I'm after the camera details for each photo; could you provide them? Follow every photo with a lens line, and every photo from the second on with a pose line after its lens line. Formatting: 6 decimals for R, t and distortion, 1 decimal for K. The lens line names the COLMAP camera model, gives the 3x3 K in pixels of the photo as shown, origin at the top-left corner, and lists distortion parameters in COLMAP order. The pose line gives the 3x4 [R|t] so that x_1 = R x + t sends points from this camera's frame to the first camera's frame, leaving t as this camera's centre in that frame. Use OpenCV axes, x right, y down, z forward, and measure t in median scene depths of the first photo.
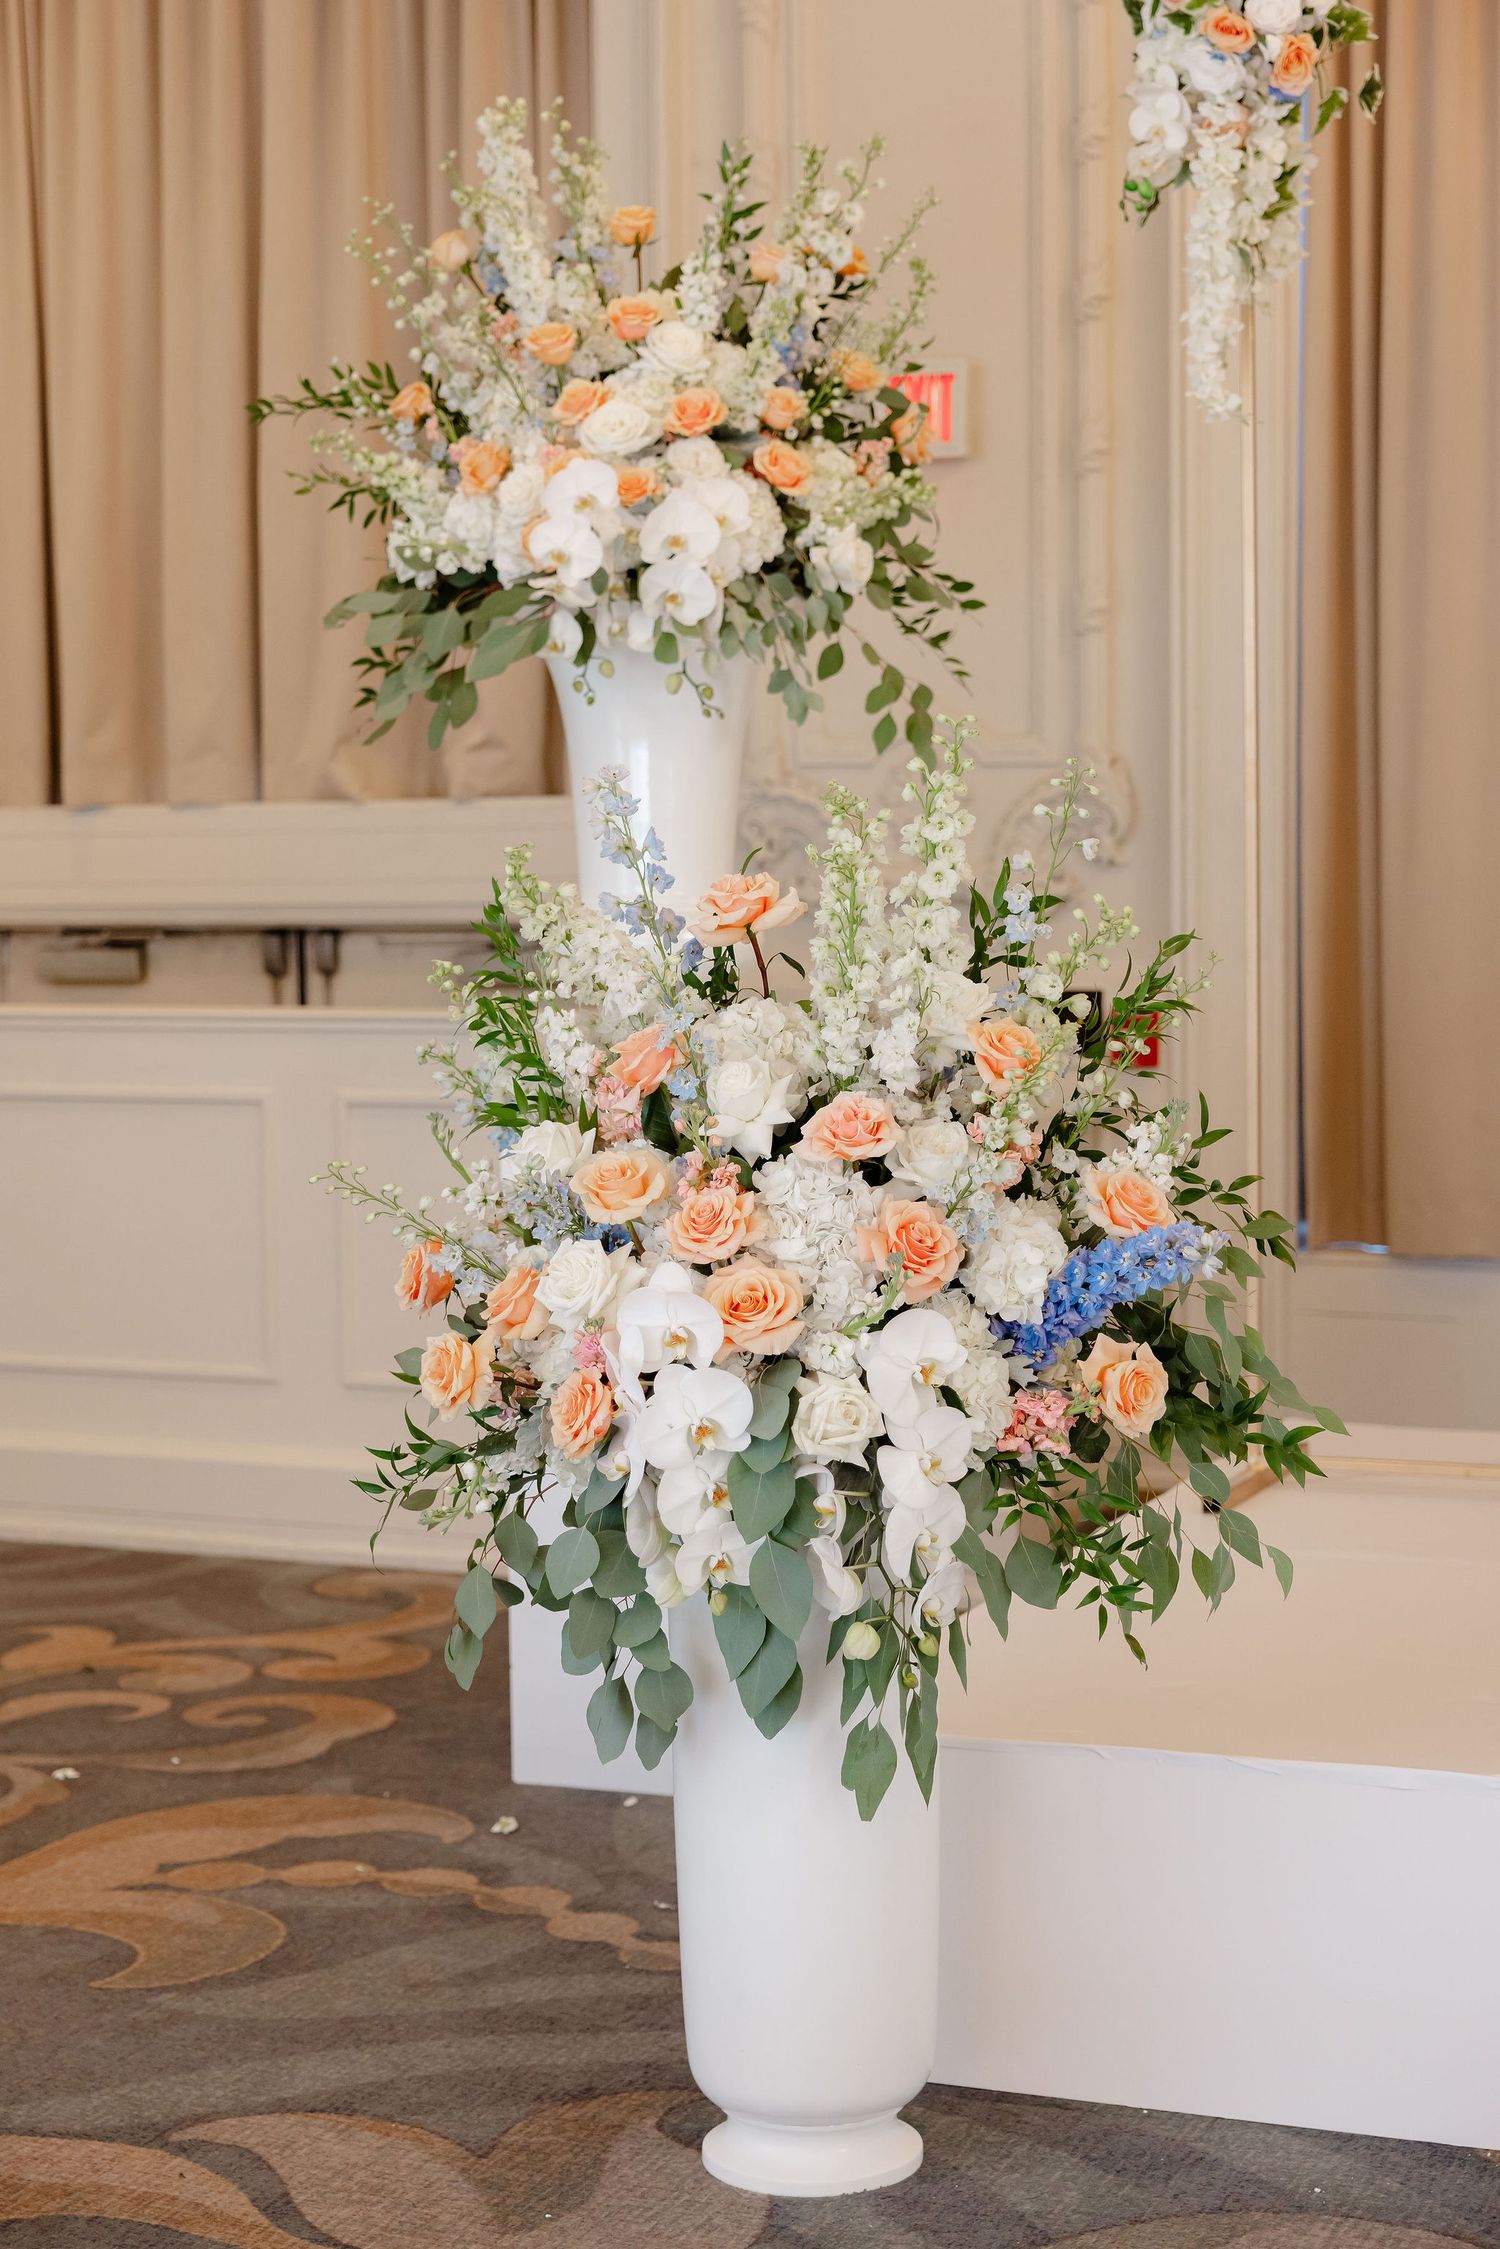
lens RADIAL K [[3732.5, 0, 750.0], [0, 3732.5, 1124.5], [0, 0, 1]] dist [0.008676, 0.073289]
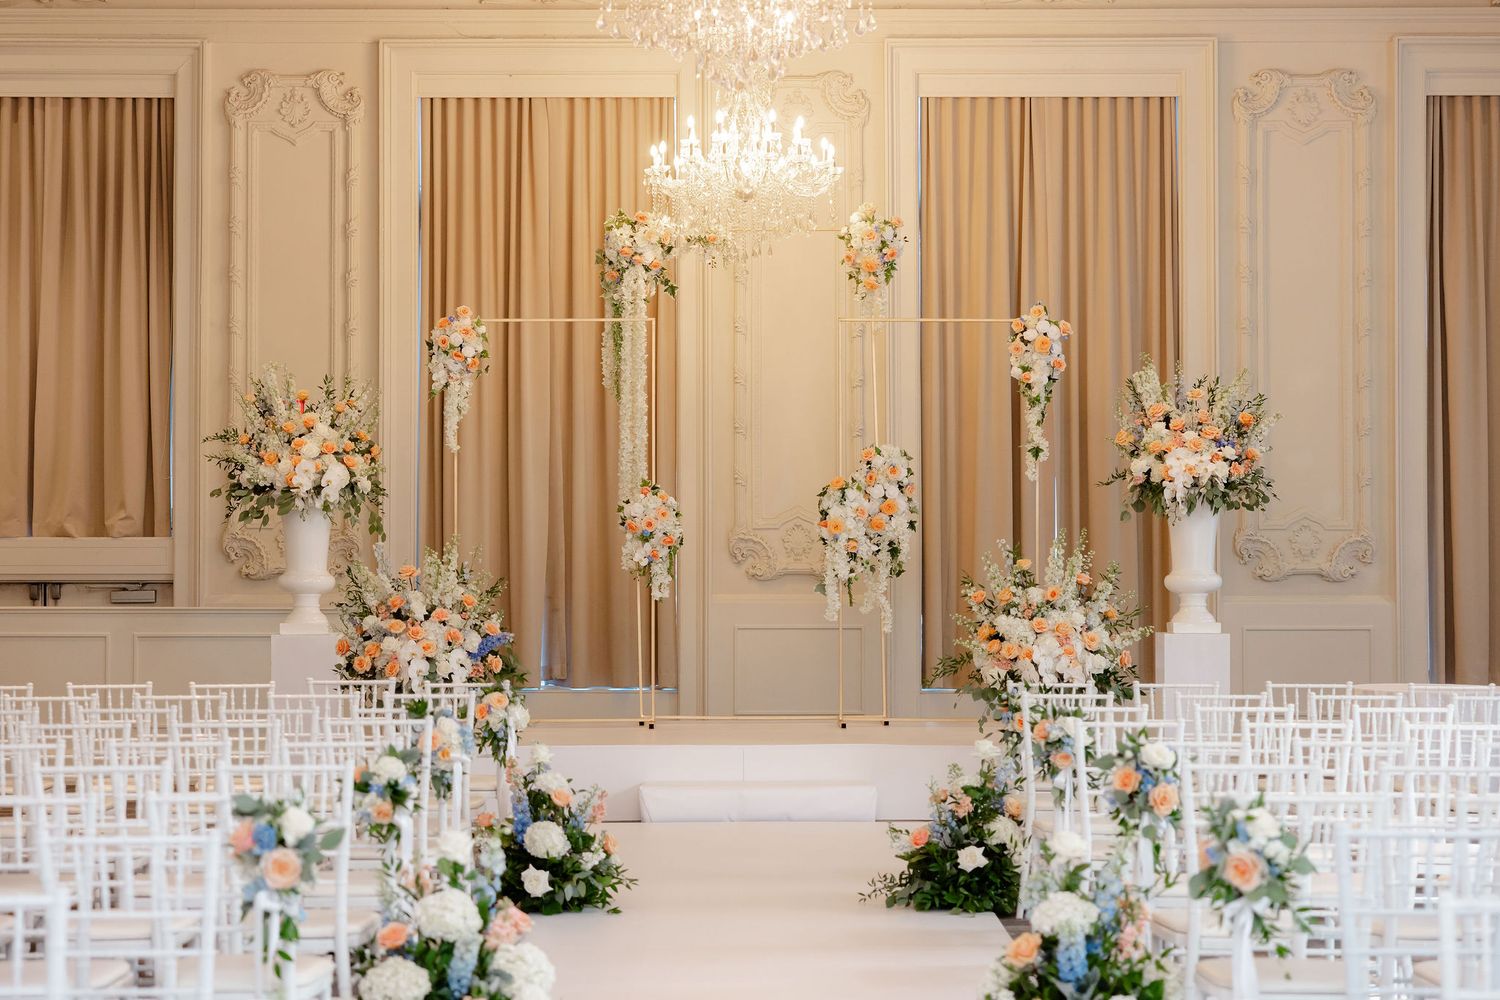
lens RADIAL K [[2749.2, 0, 735.0], [0, 2749.2, 478.1], [0, 0, 1]] dist [0.056307, 0.003846]
pose [[0.929155, 0.019937, 0.369151, -0.846280], [0.016777, 0.995242, -0.095977, 0.156260], [-0.369308, 0.095371, 0.924400, -2.262583]]
